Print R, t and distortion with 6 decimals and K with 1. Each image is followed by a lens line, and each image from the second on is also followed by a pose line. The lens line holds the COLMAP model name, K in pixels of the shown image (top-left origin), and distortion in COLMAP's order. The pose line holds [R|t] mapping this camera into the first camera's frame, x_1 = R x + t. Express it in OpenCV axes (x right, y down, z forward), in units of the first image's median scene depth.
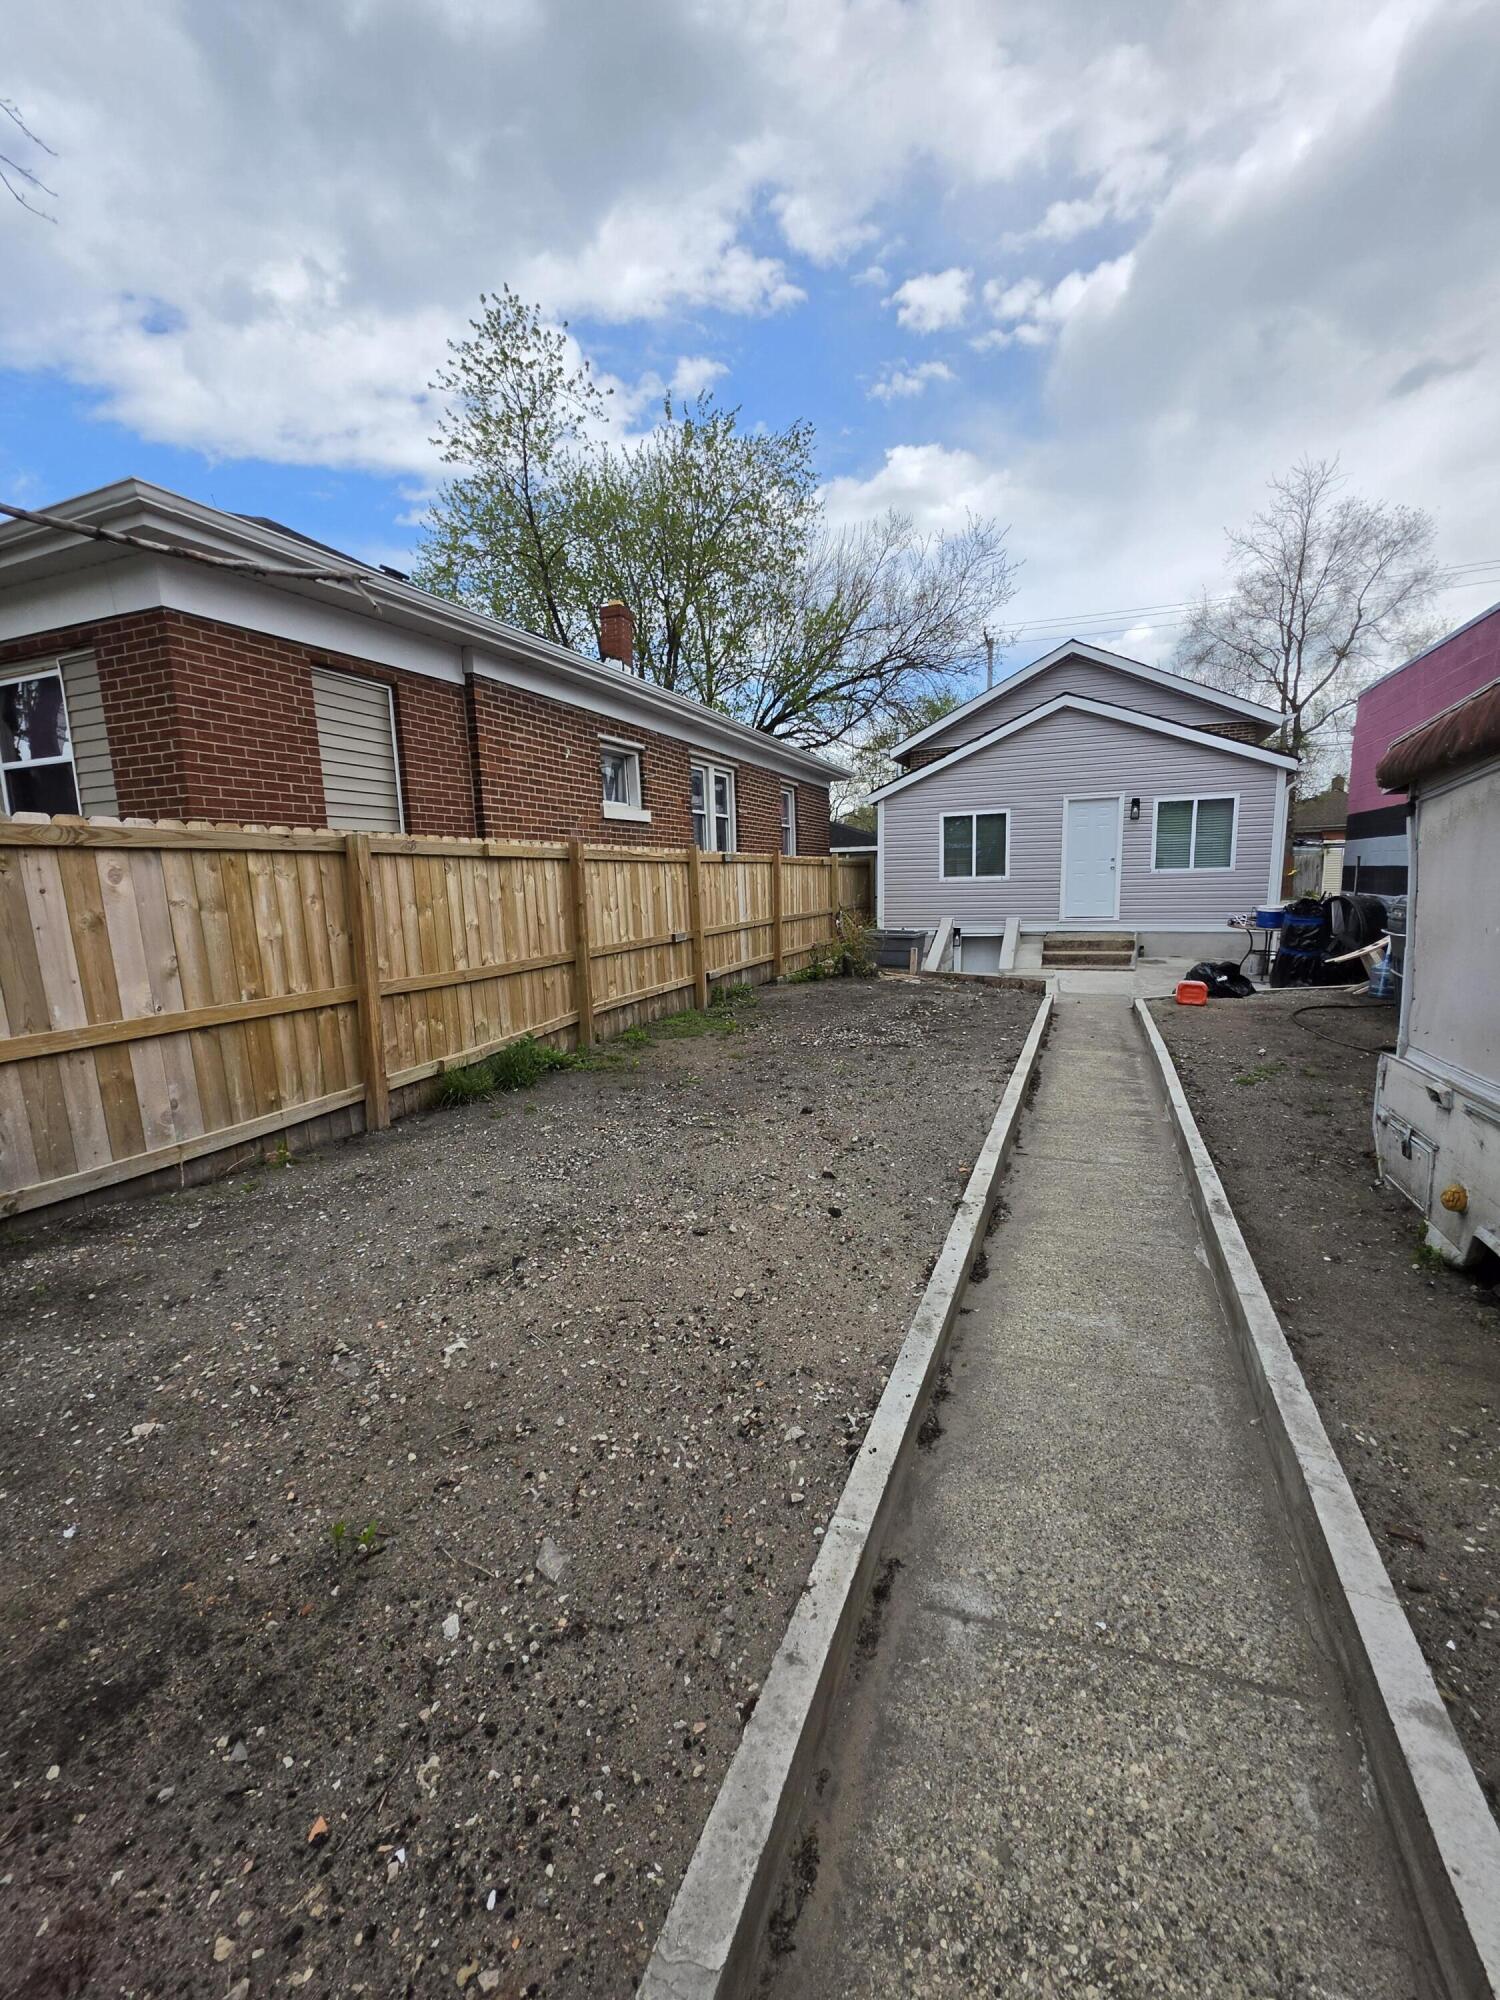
lens RADIAL K [[766.4, 0, 767.5], [0, 766.4, 997.6], [0, 0, 1]] dist [0.016529, 0.000211]
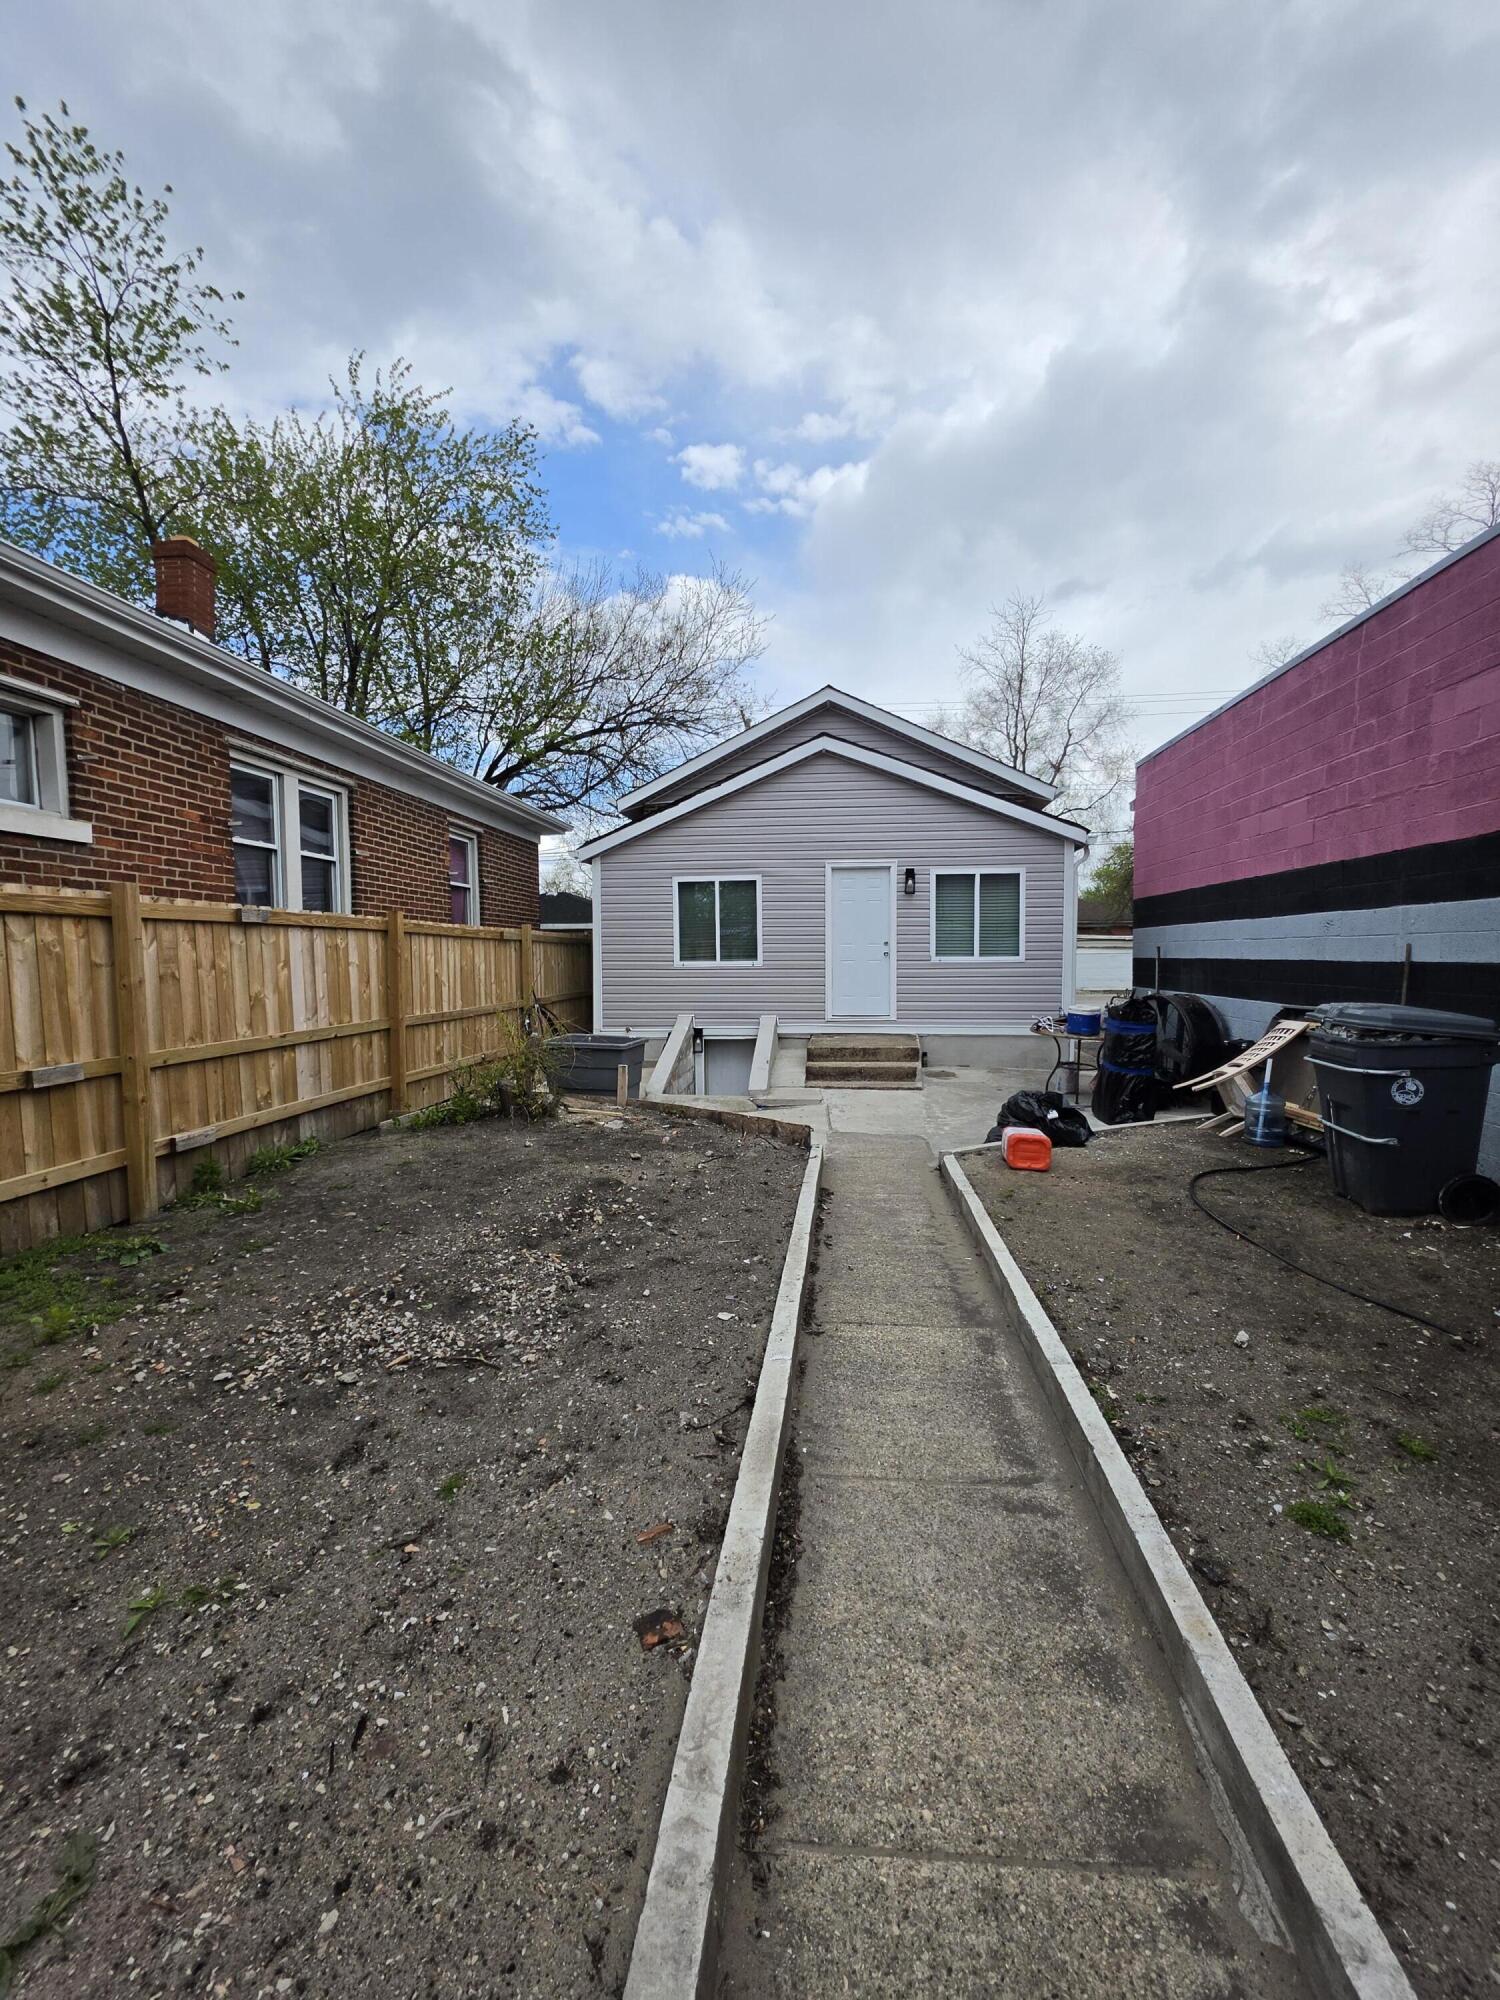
lens RADIAL K [[766.4, 0, 767.5], [0, 766.4, 997.6], [0, 0, 1]] dist [0.016529, 0.000211]
pose [[0.958534, 0.007297, 0.284885, 0.111877], [0.023376, 0.994290, -0.104121, -0.046697], [-0.284018, 0.106463, 0.952890, 0.300967]]
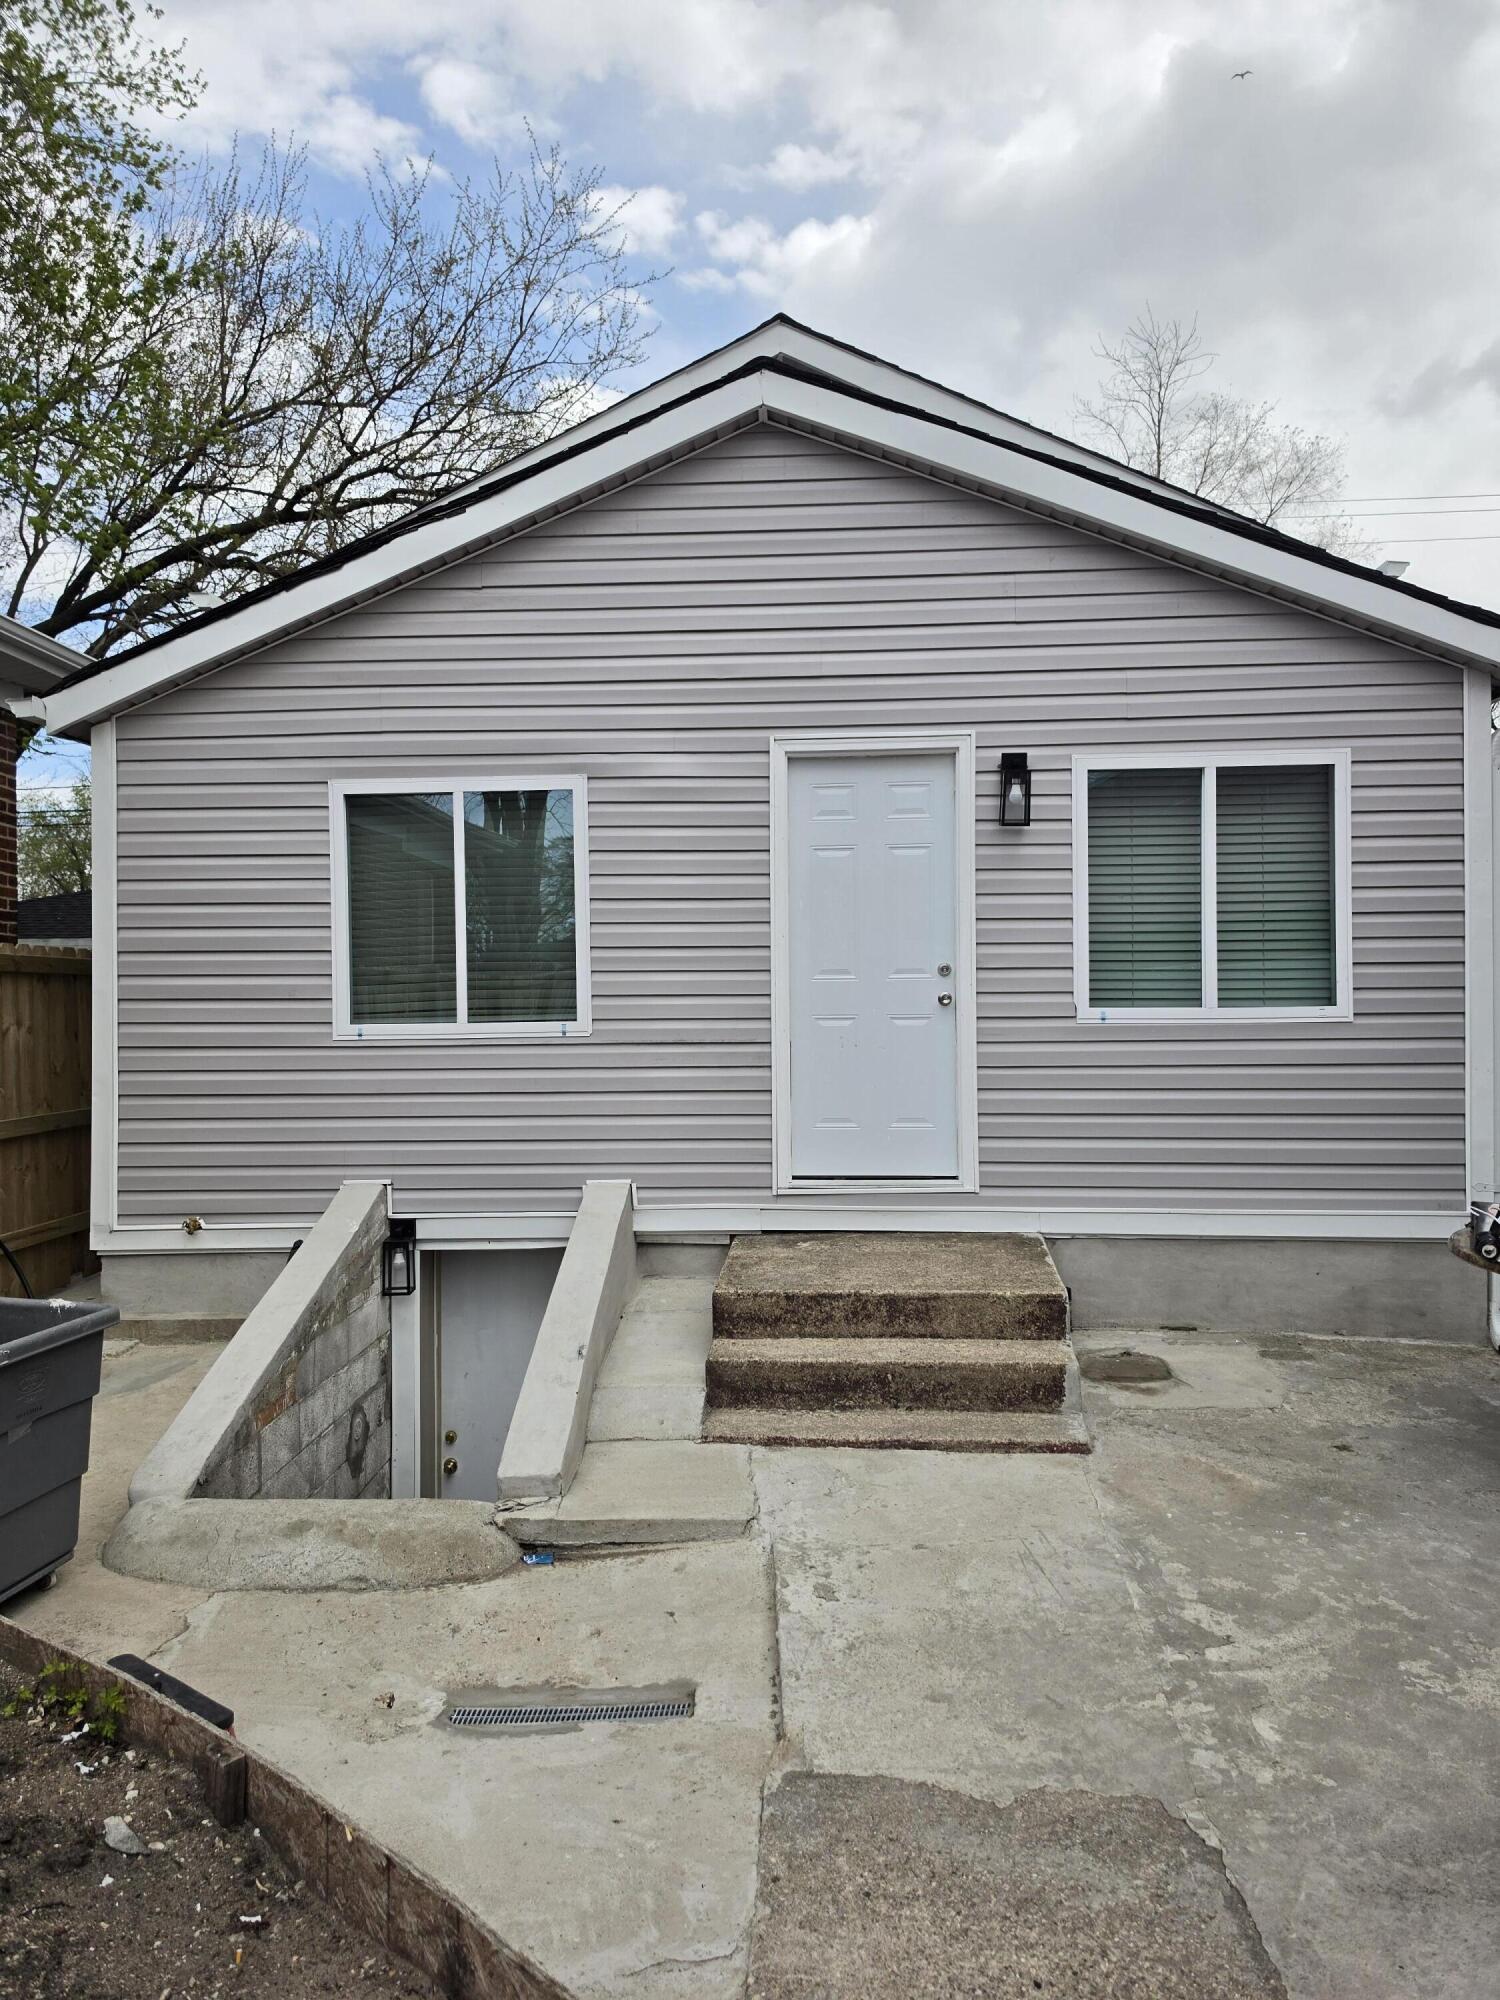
lens RADIAL K [[1377.0, 0, 750.0], [0, 1377.0, 1000.0], [0, 0, 1]] dist [0.051506, -0.048583]
pose [[0.944640, 0.022274, 0.327353, 0.231615], [0.033442, 0.985961, -0.163590, -0.095038], [-0.326401, 0.165481, 0.930633, 0.591489]]
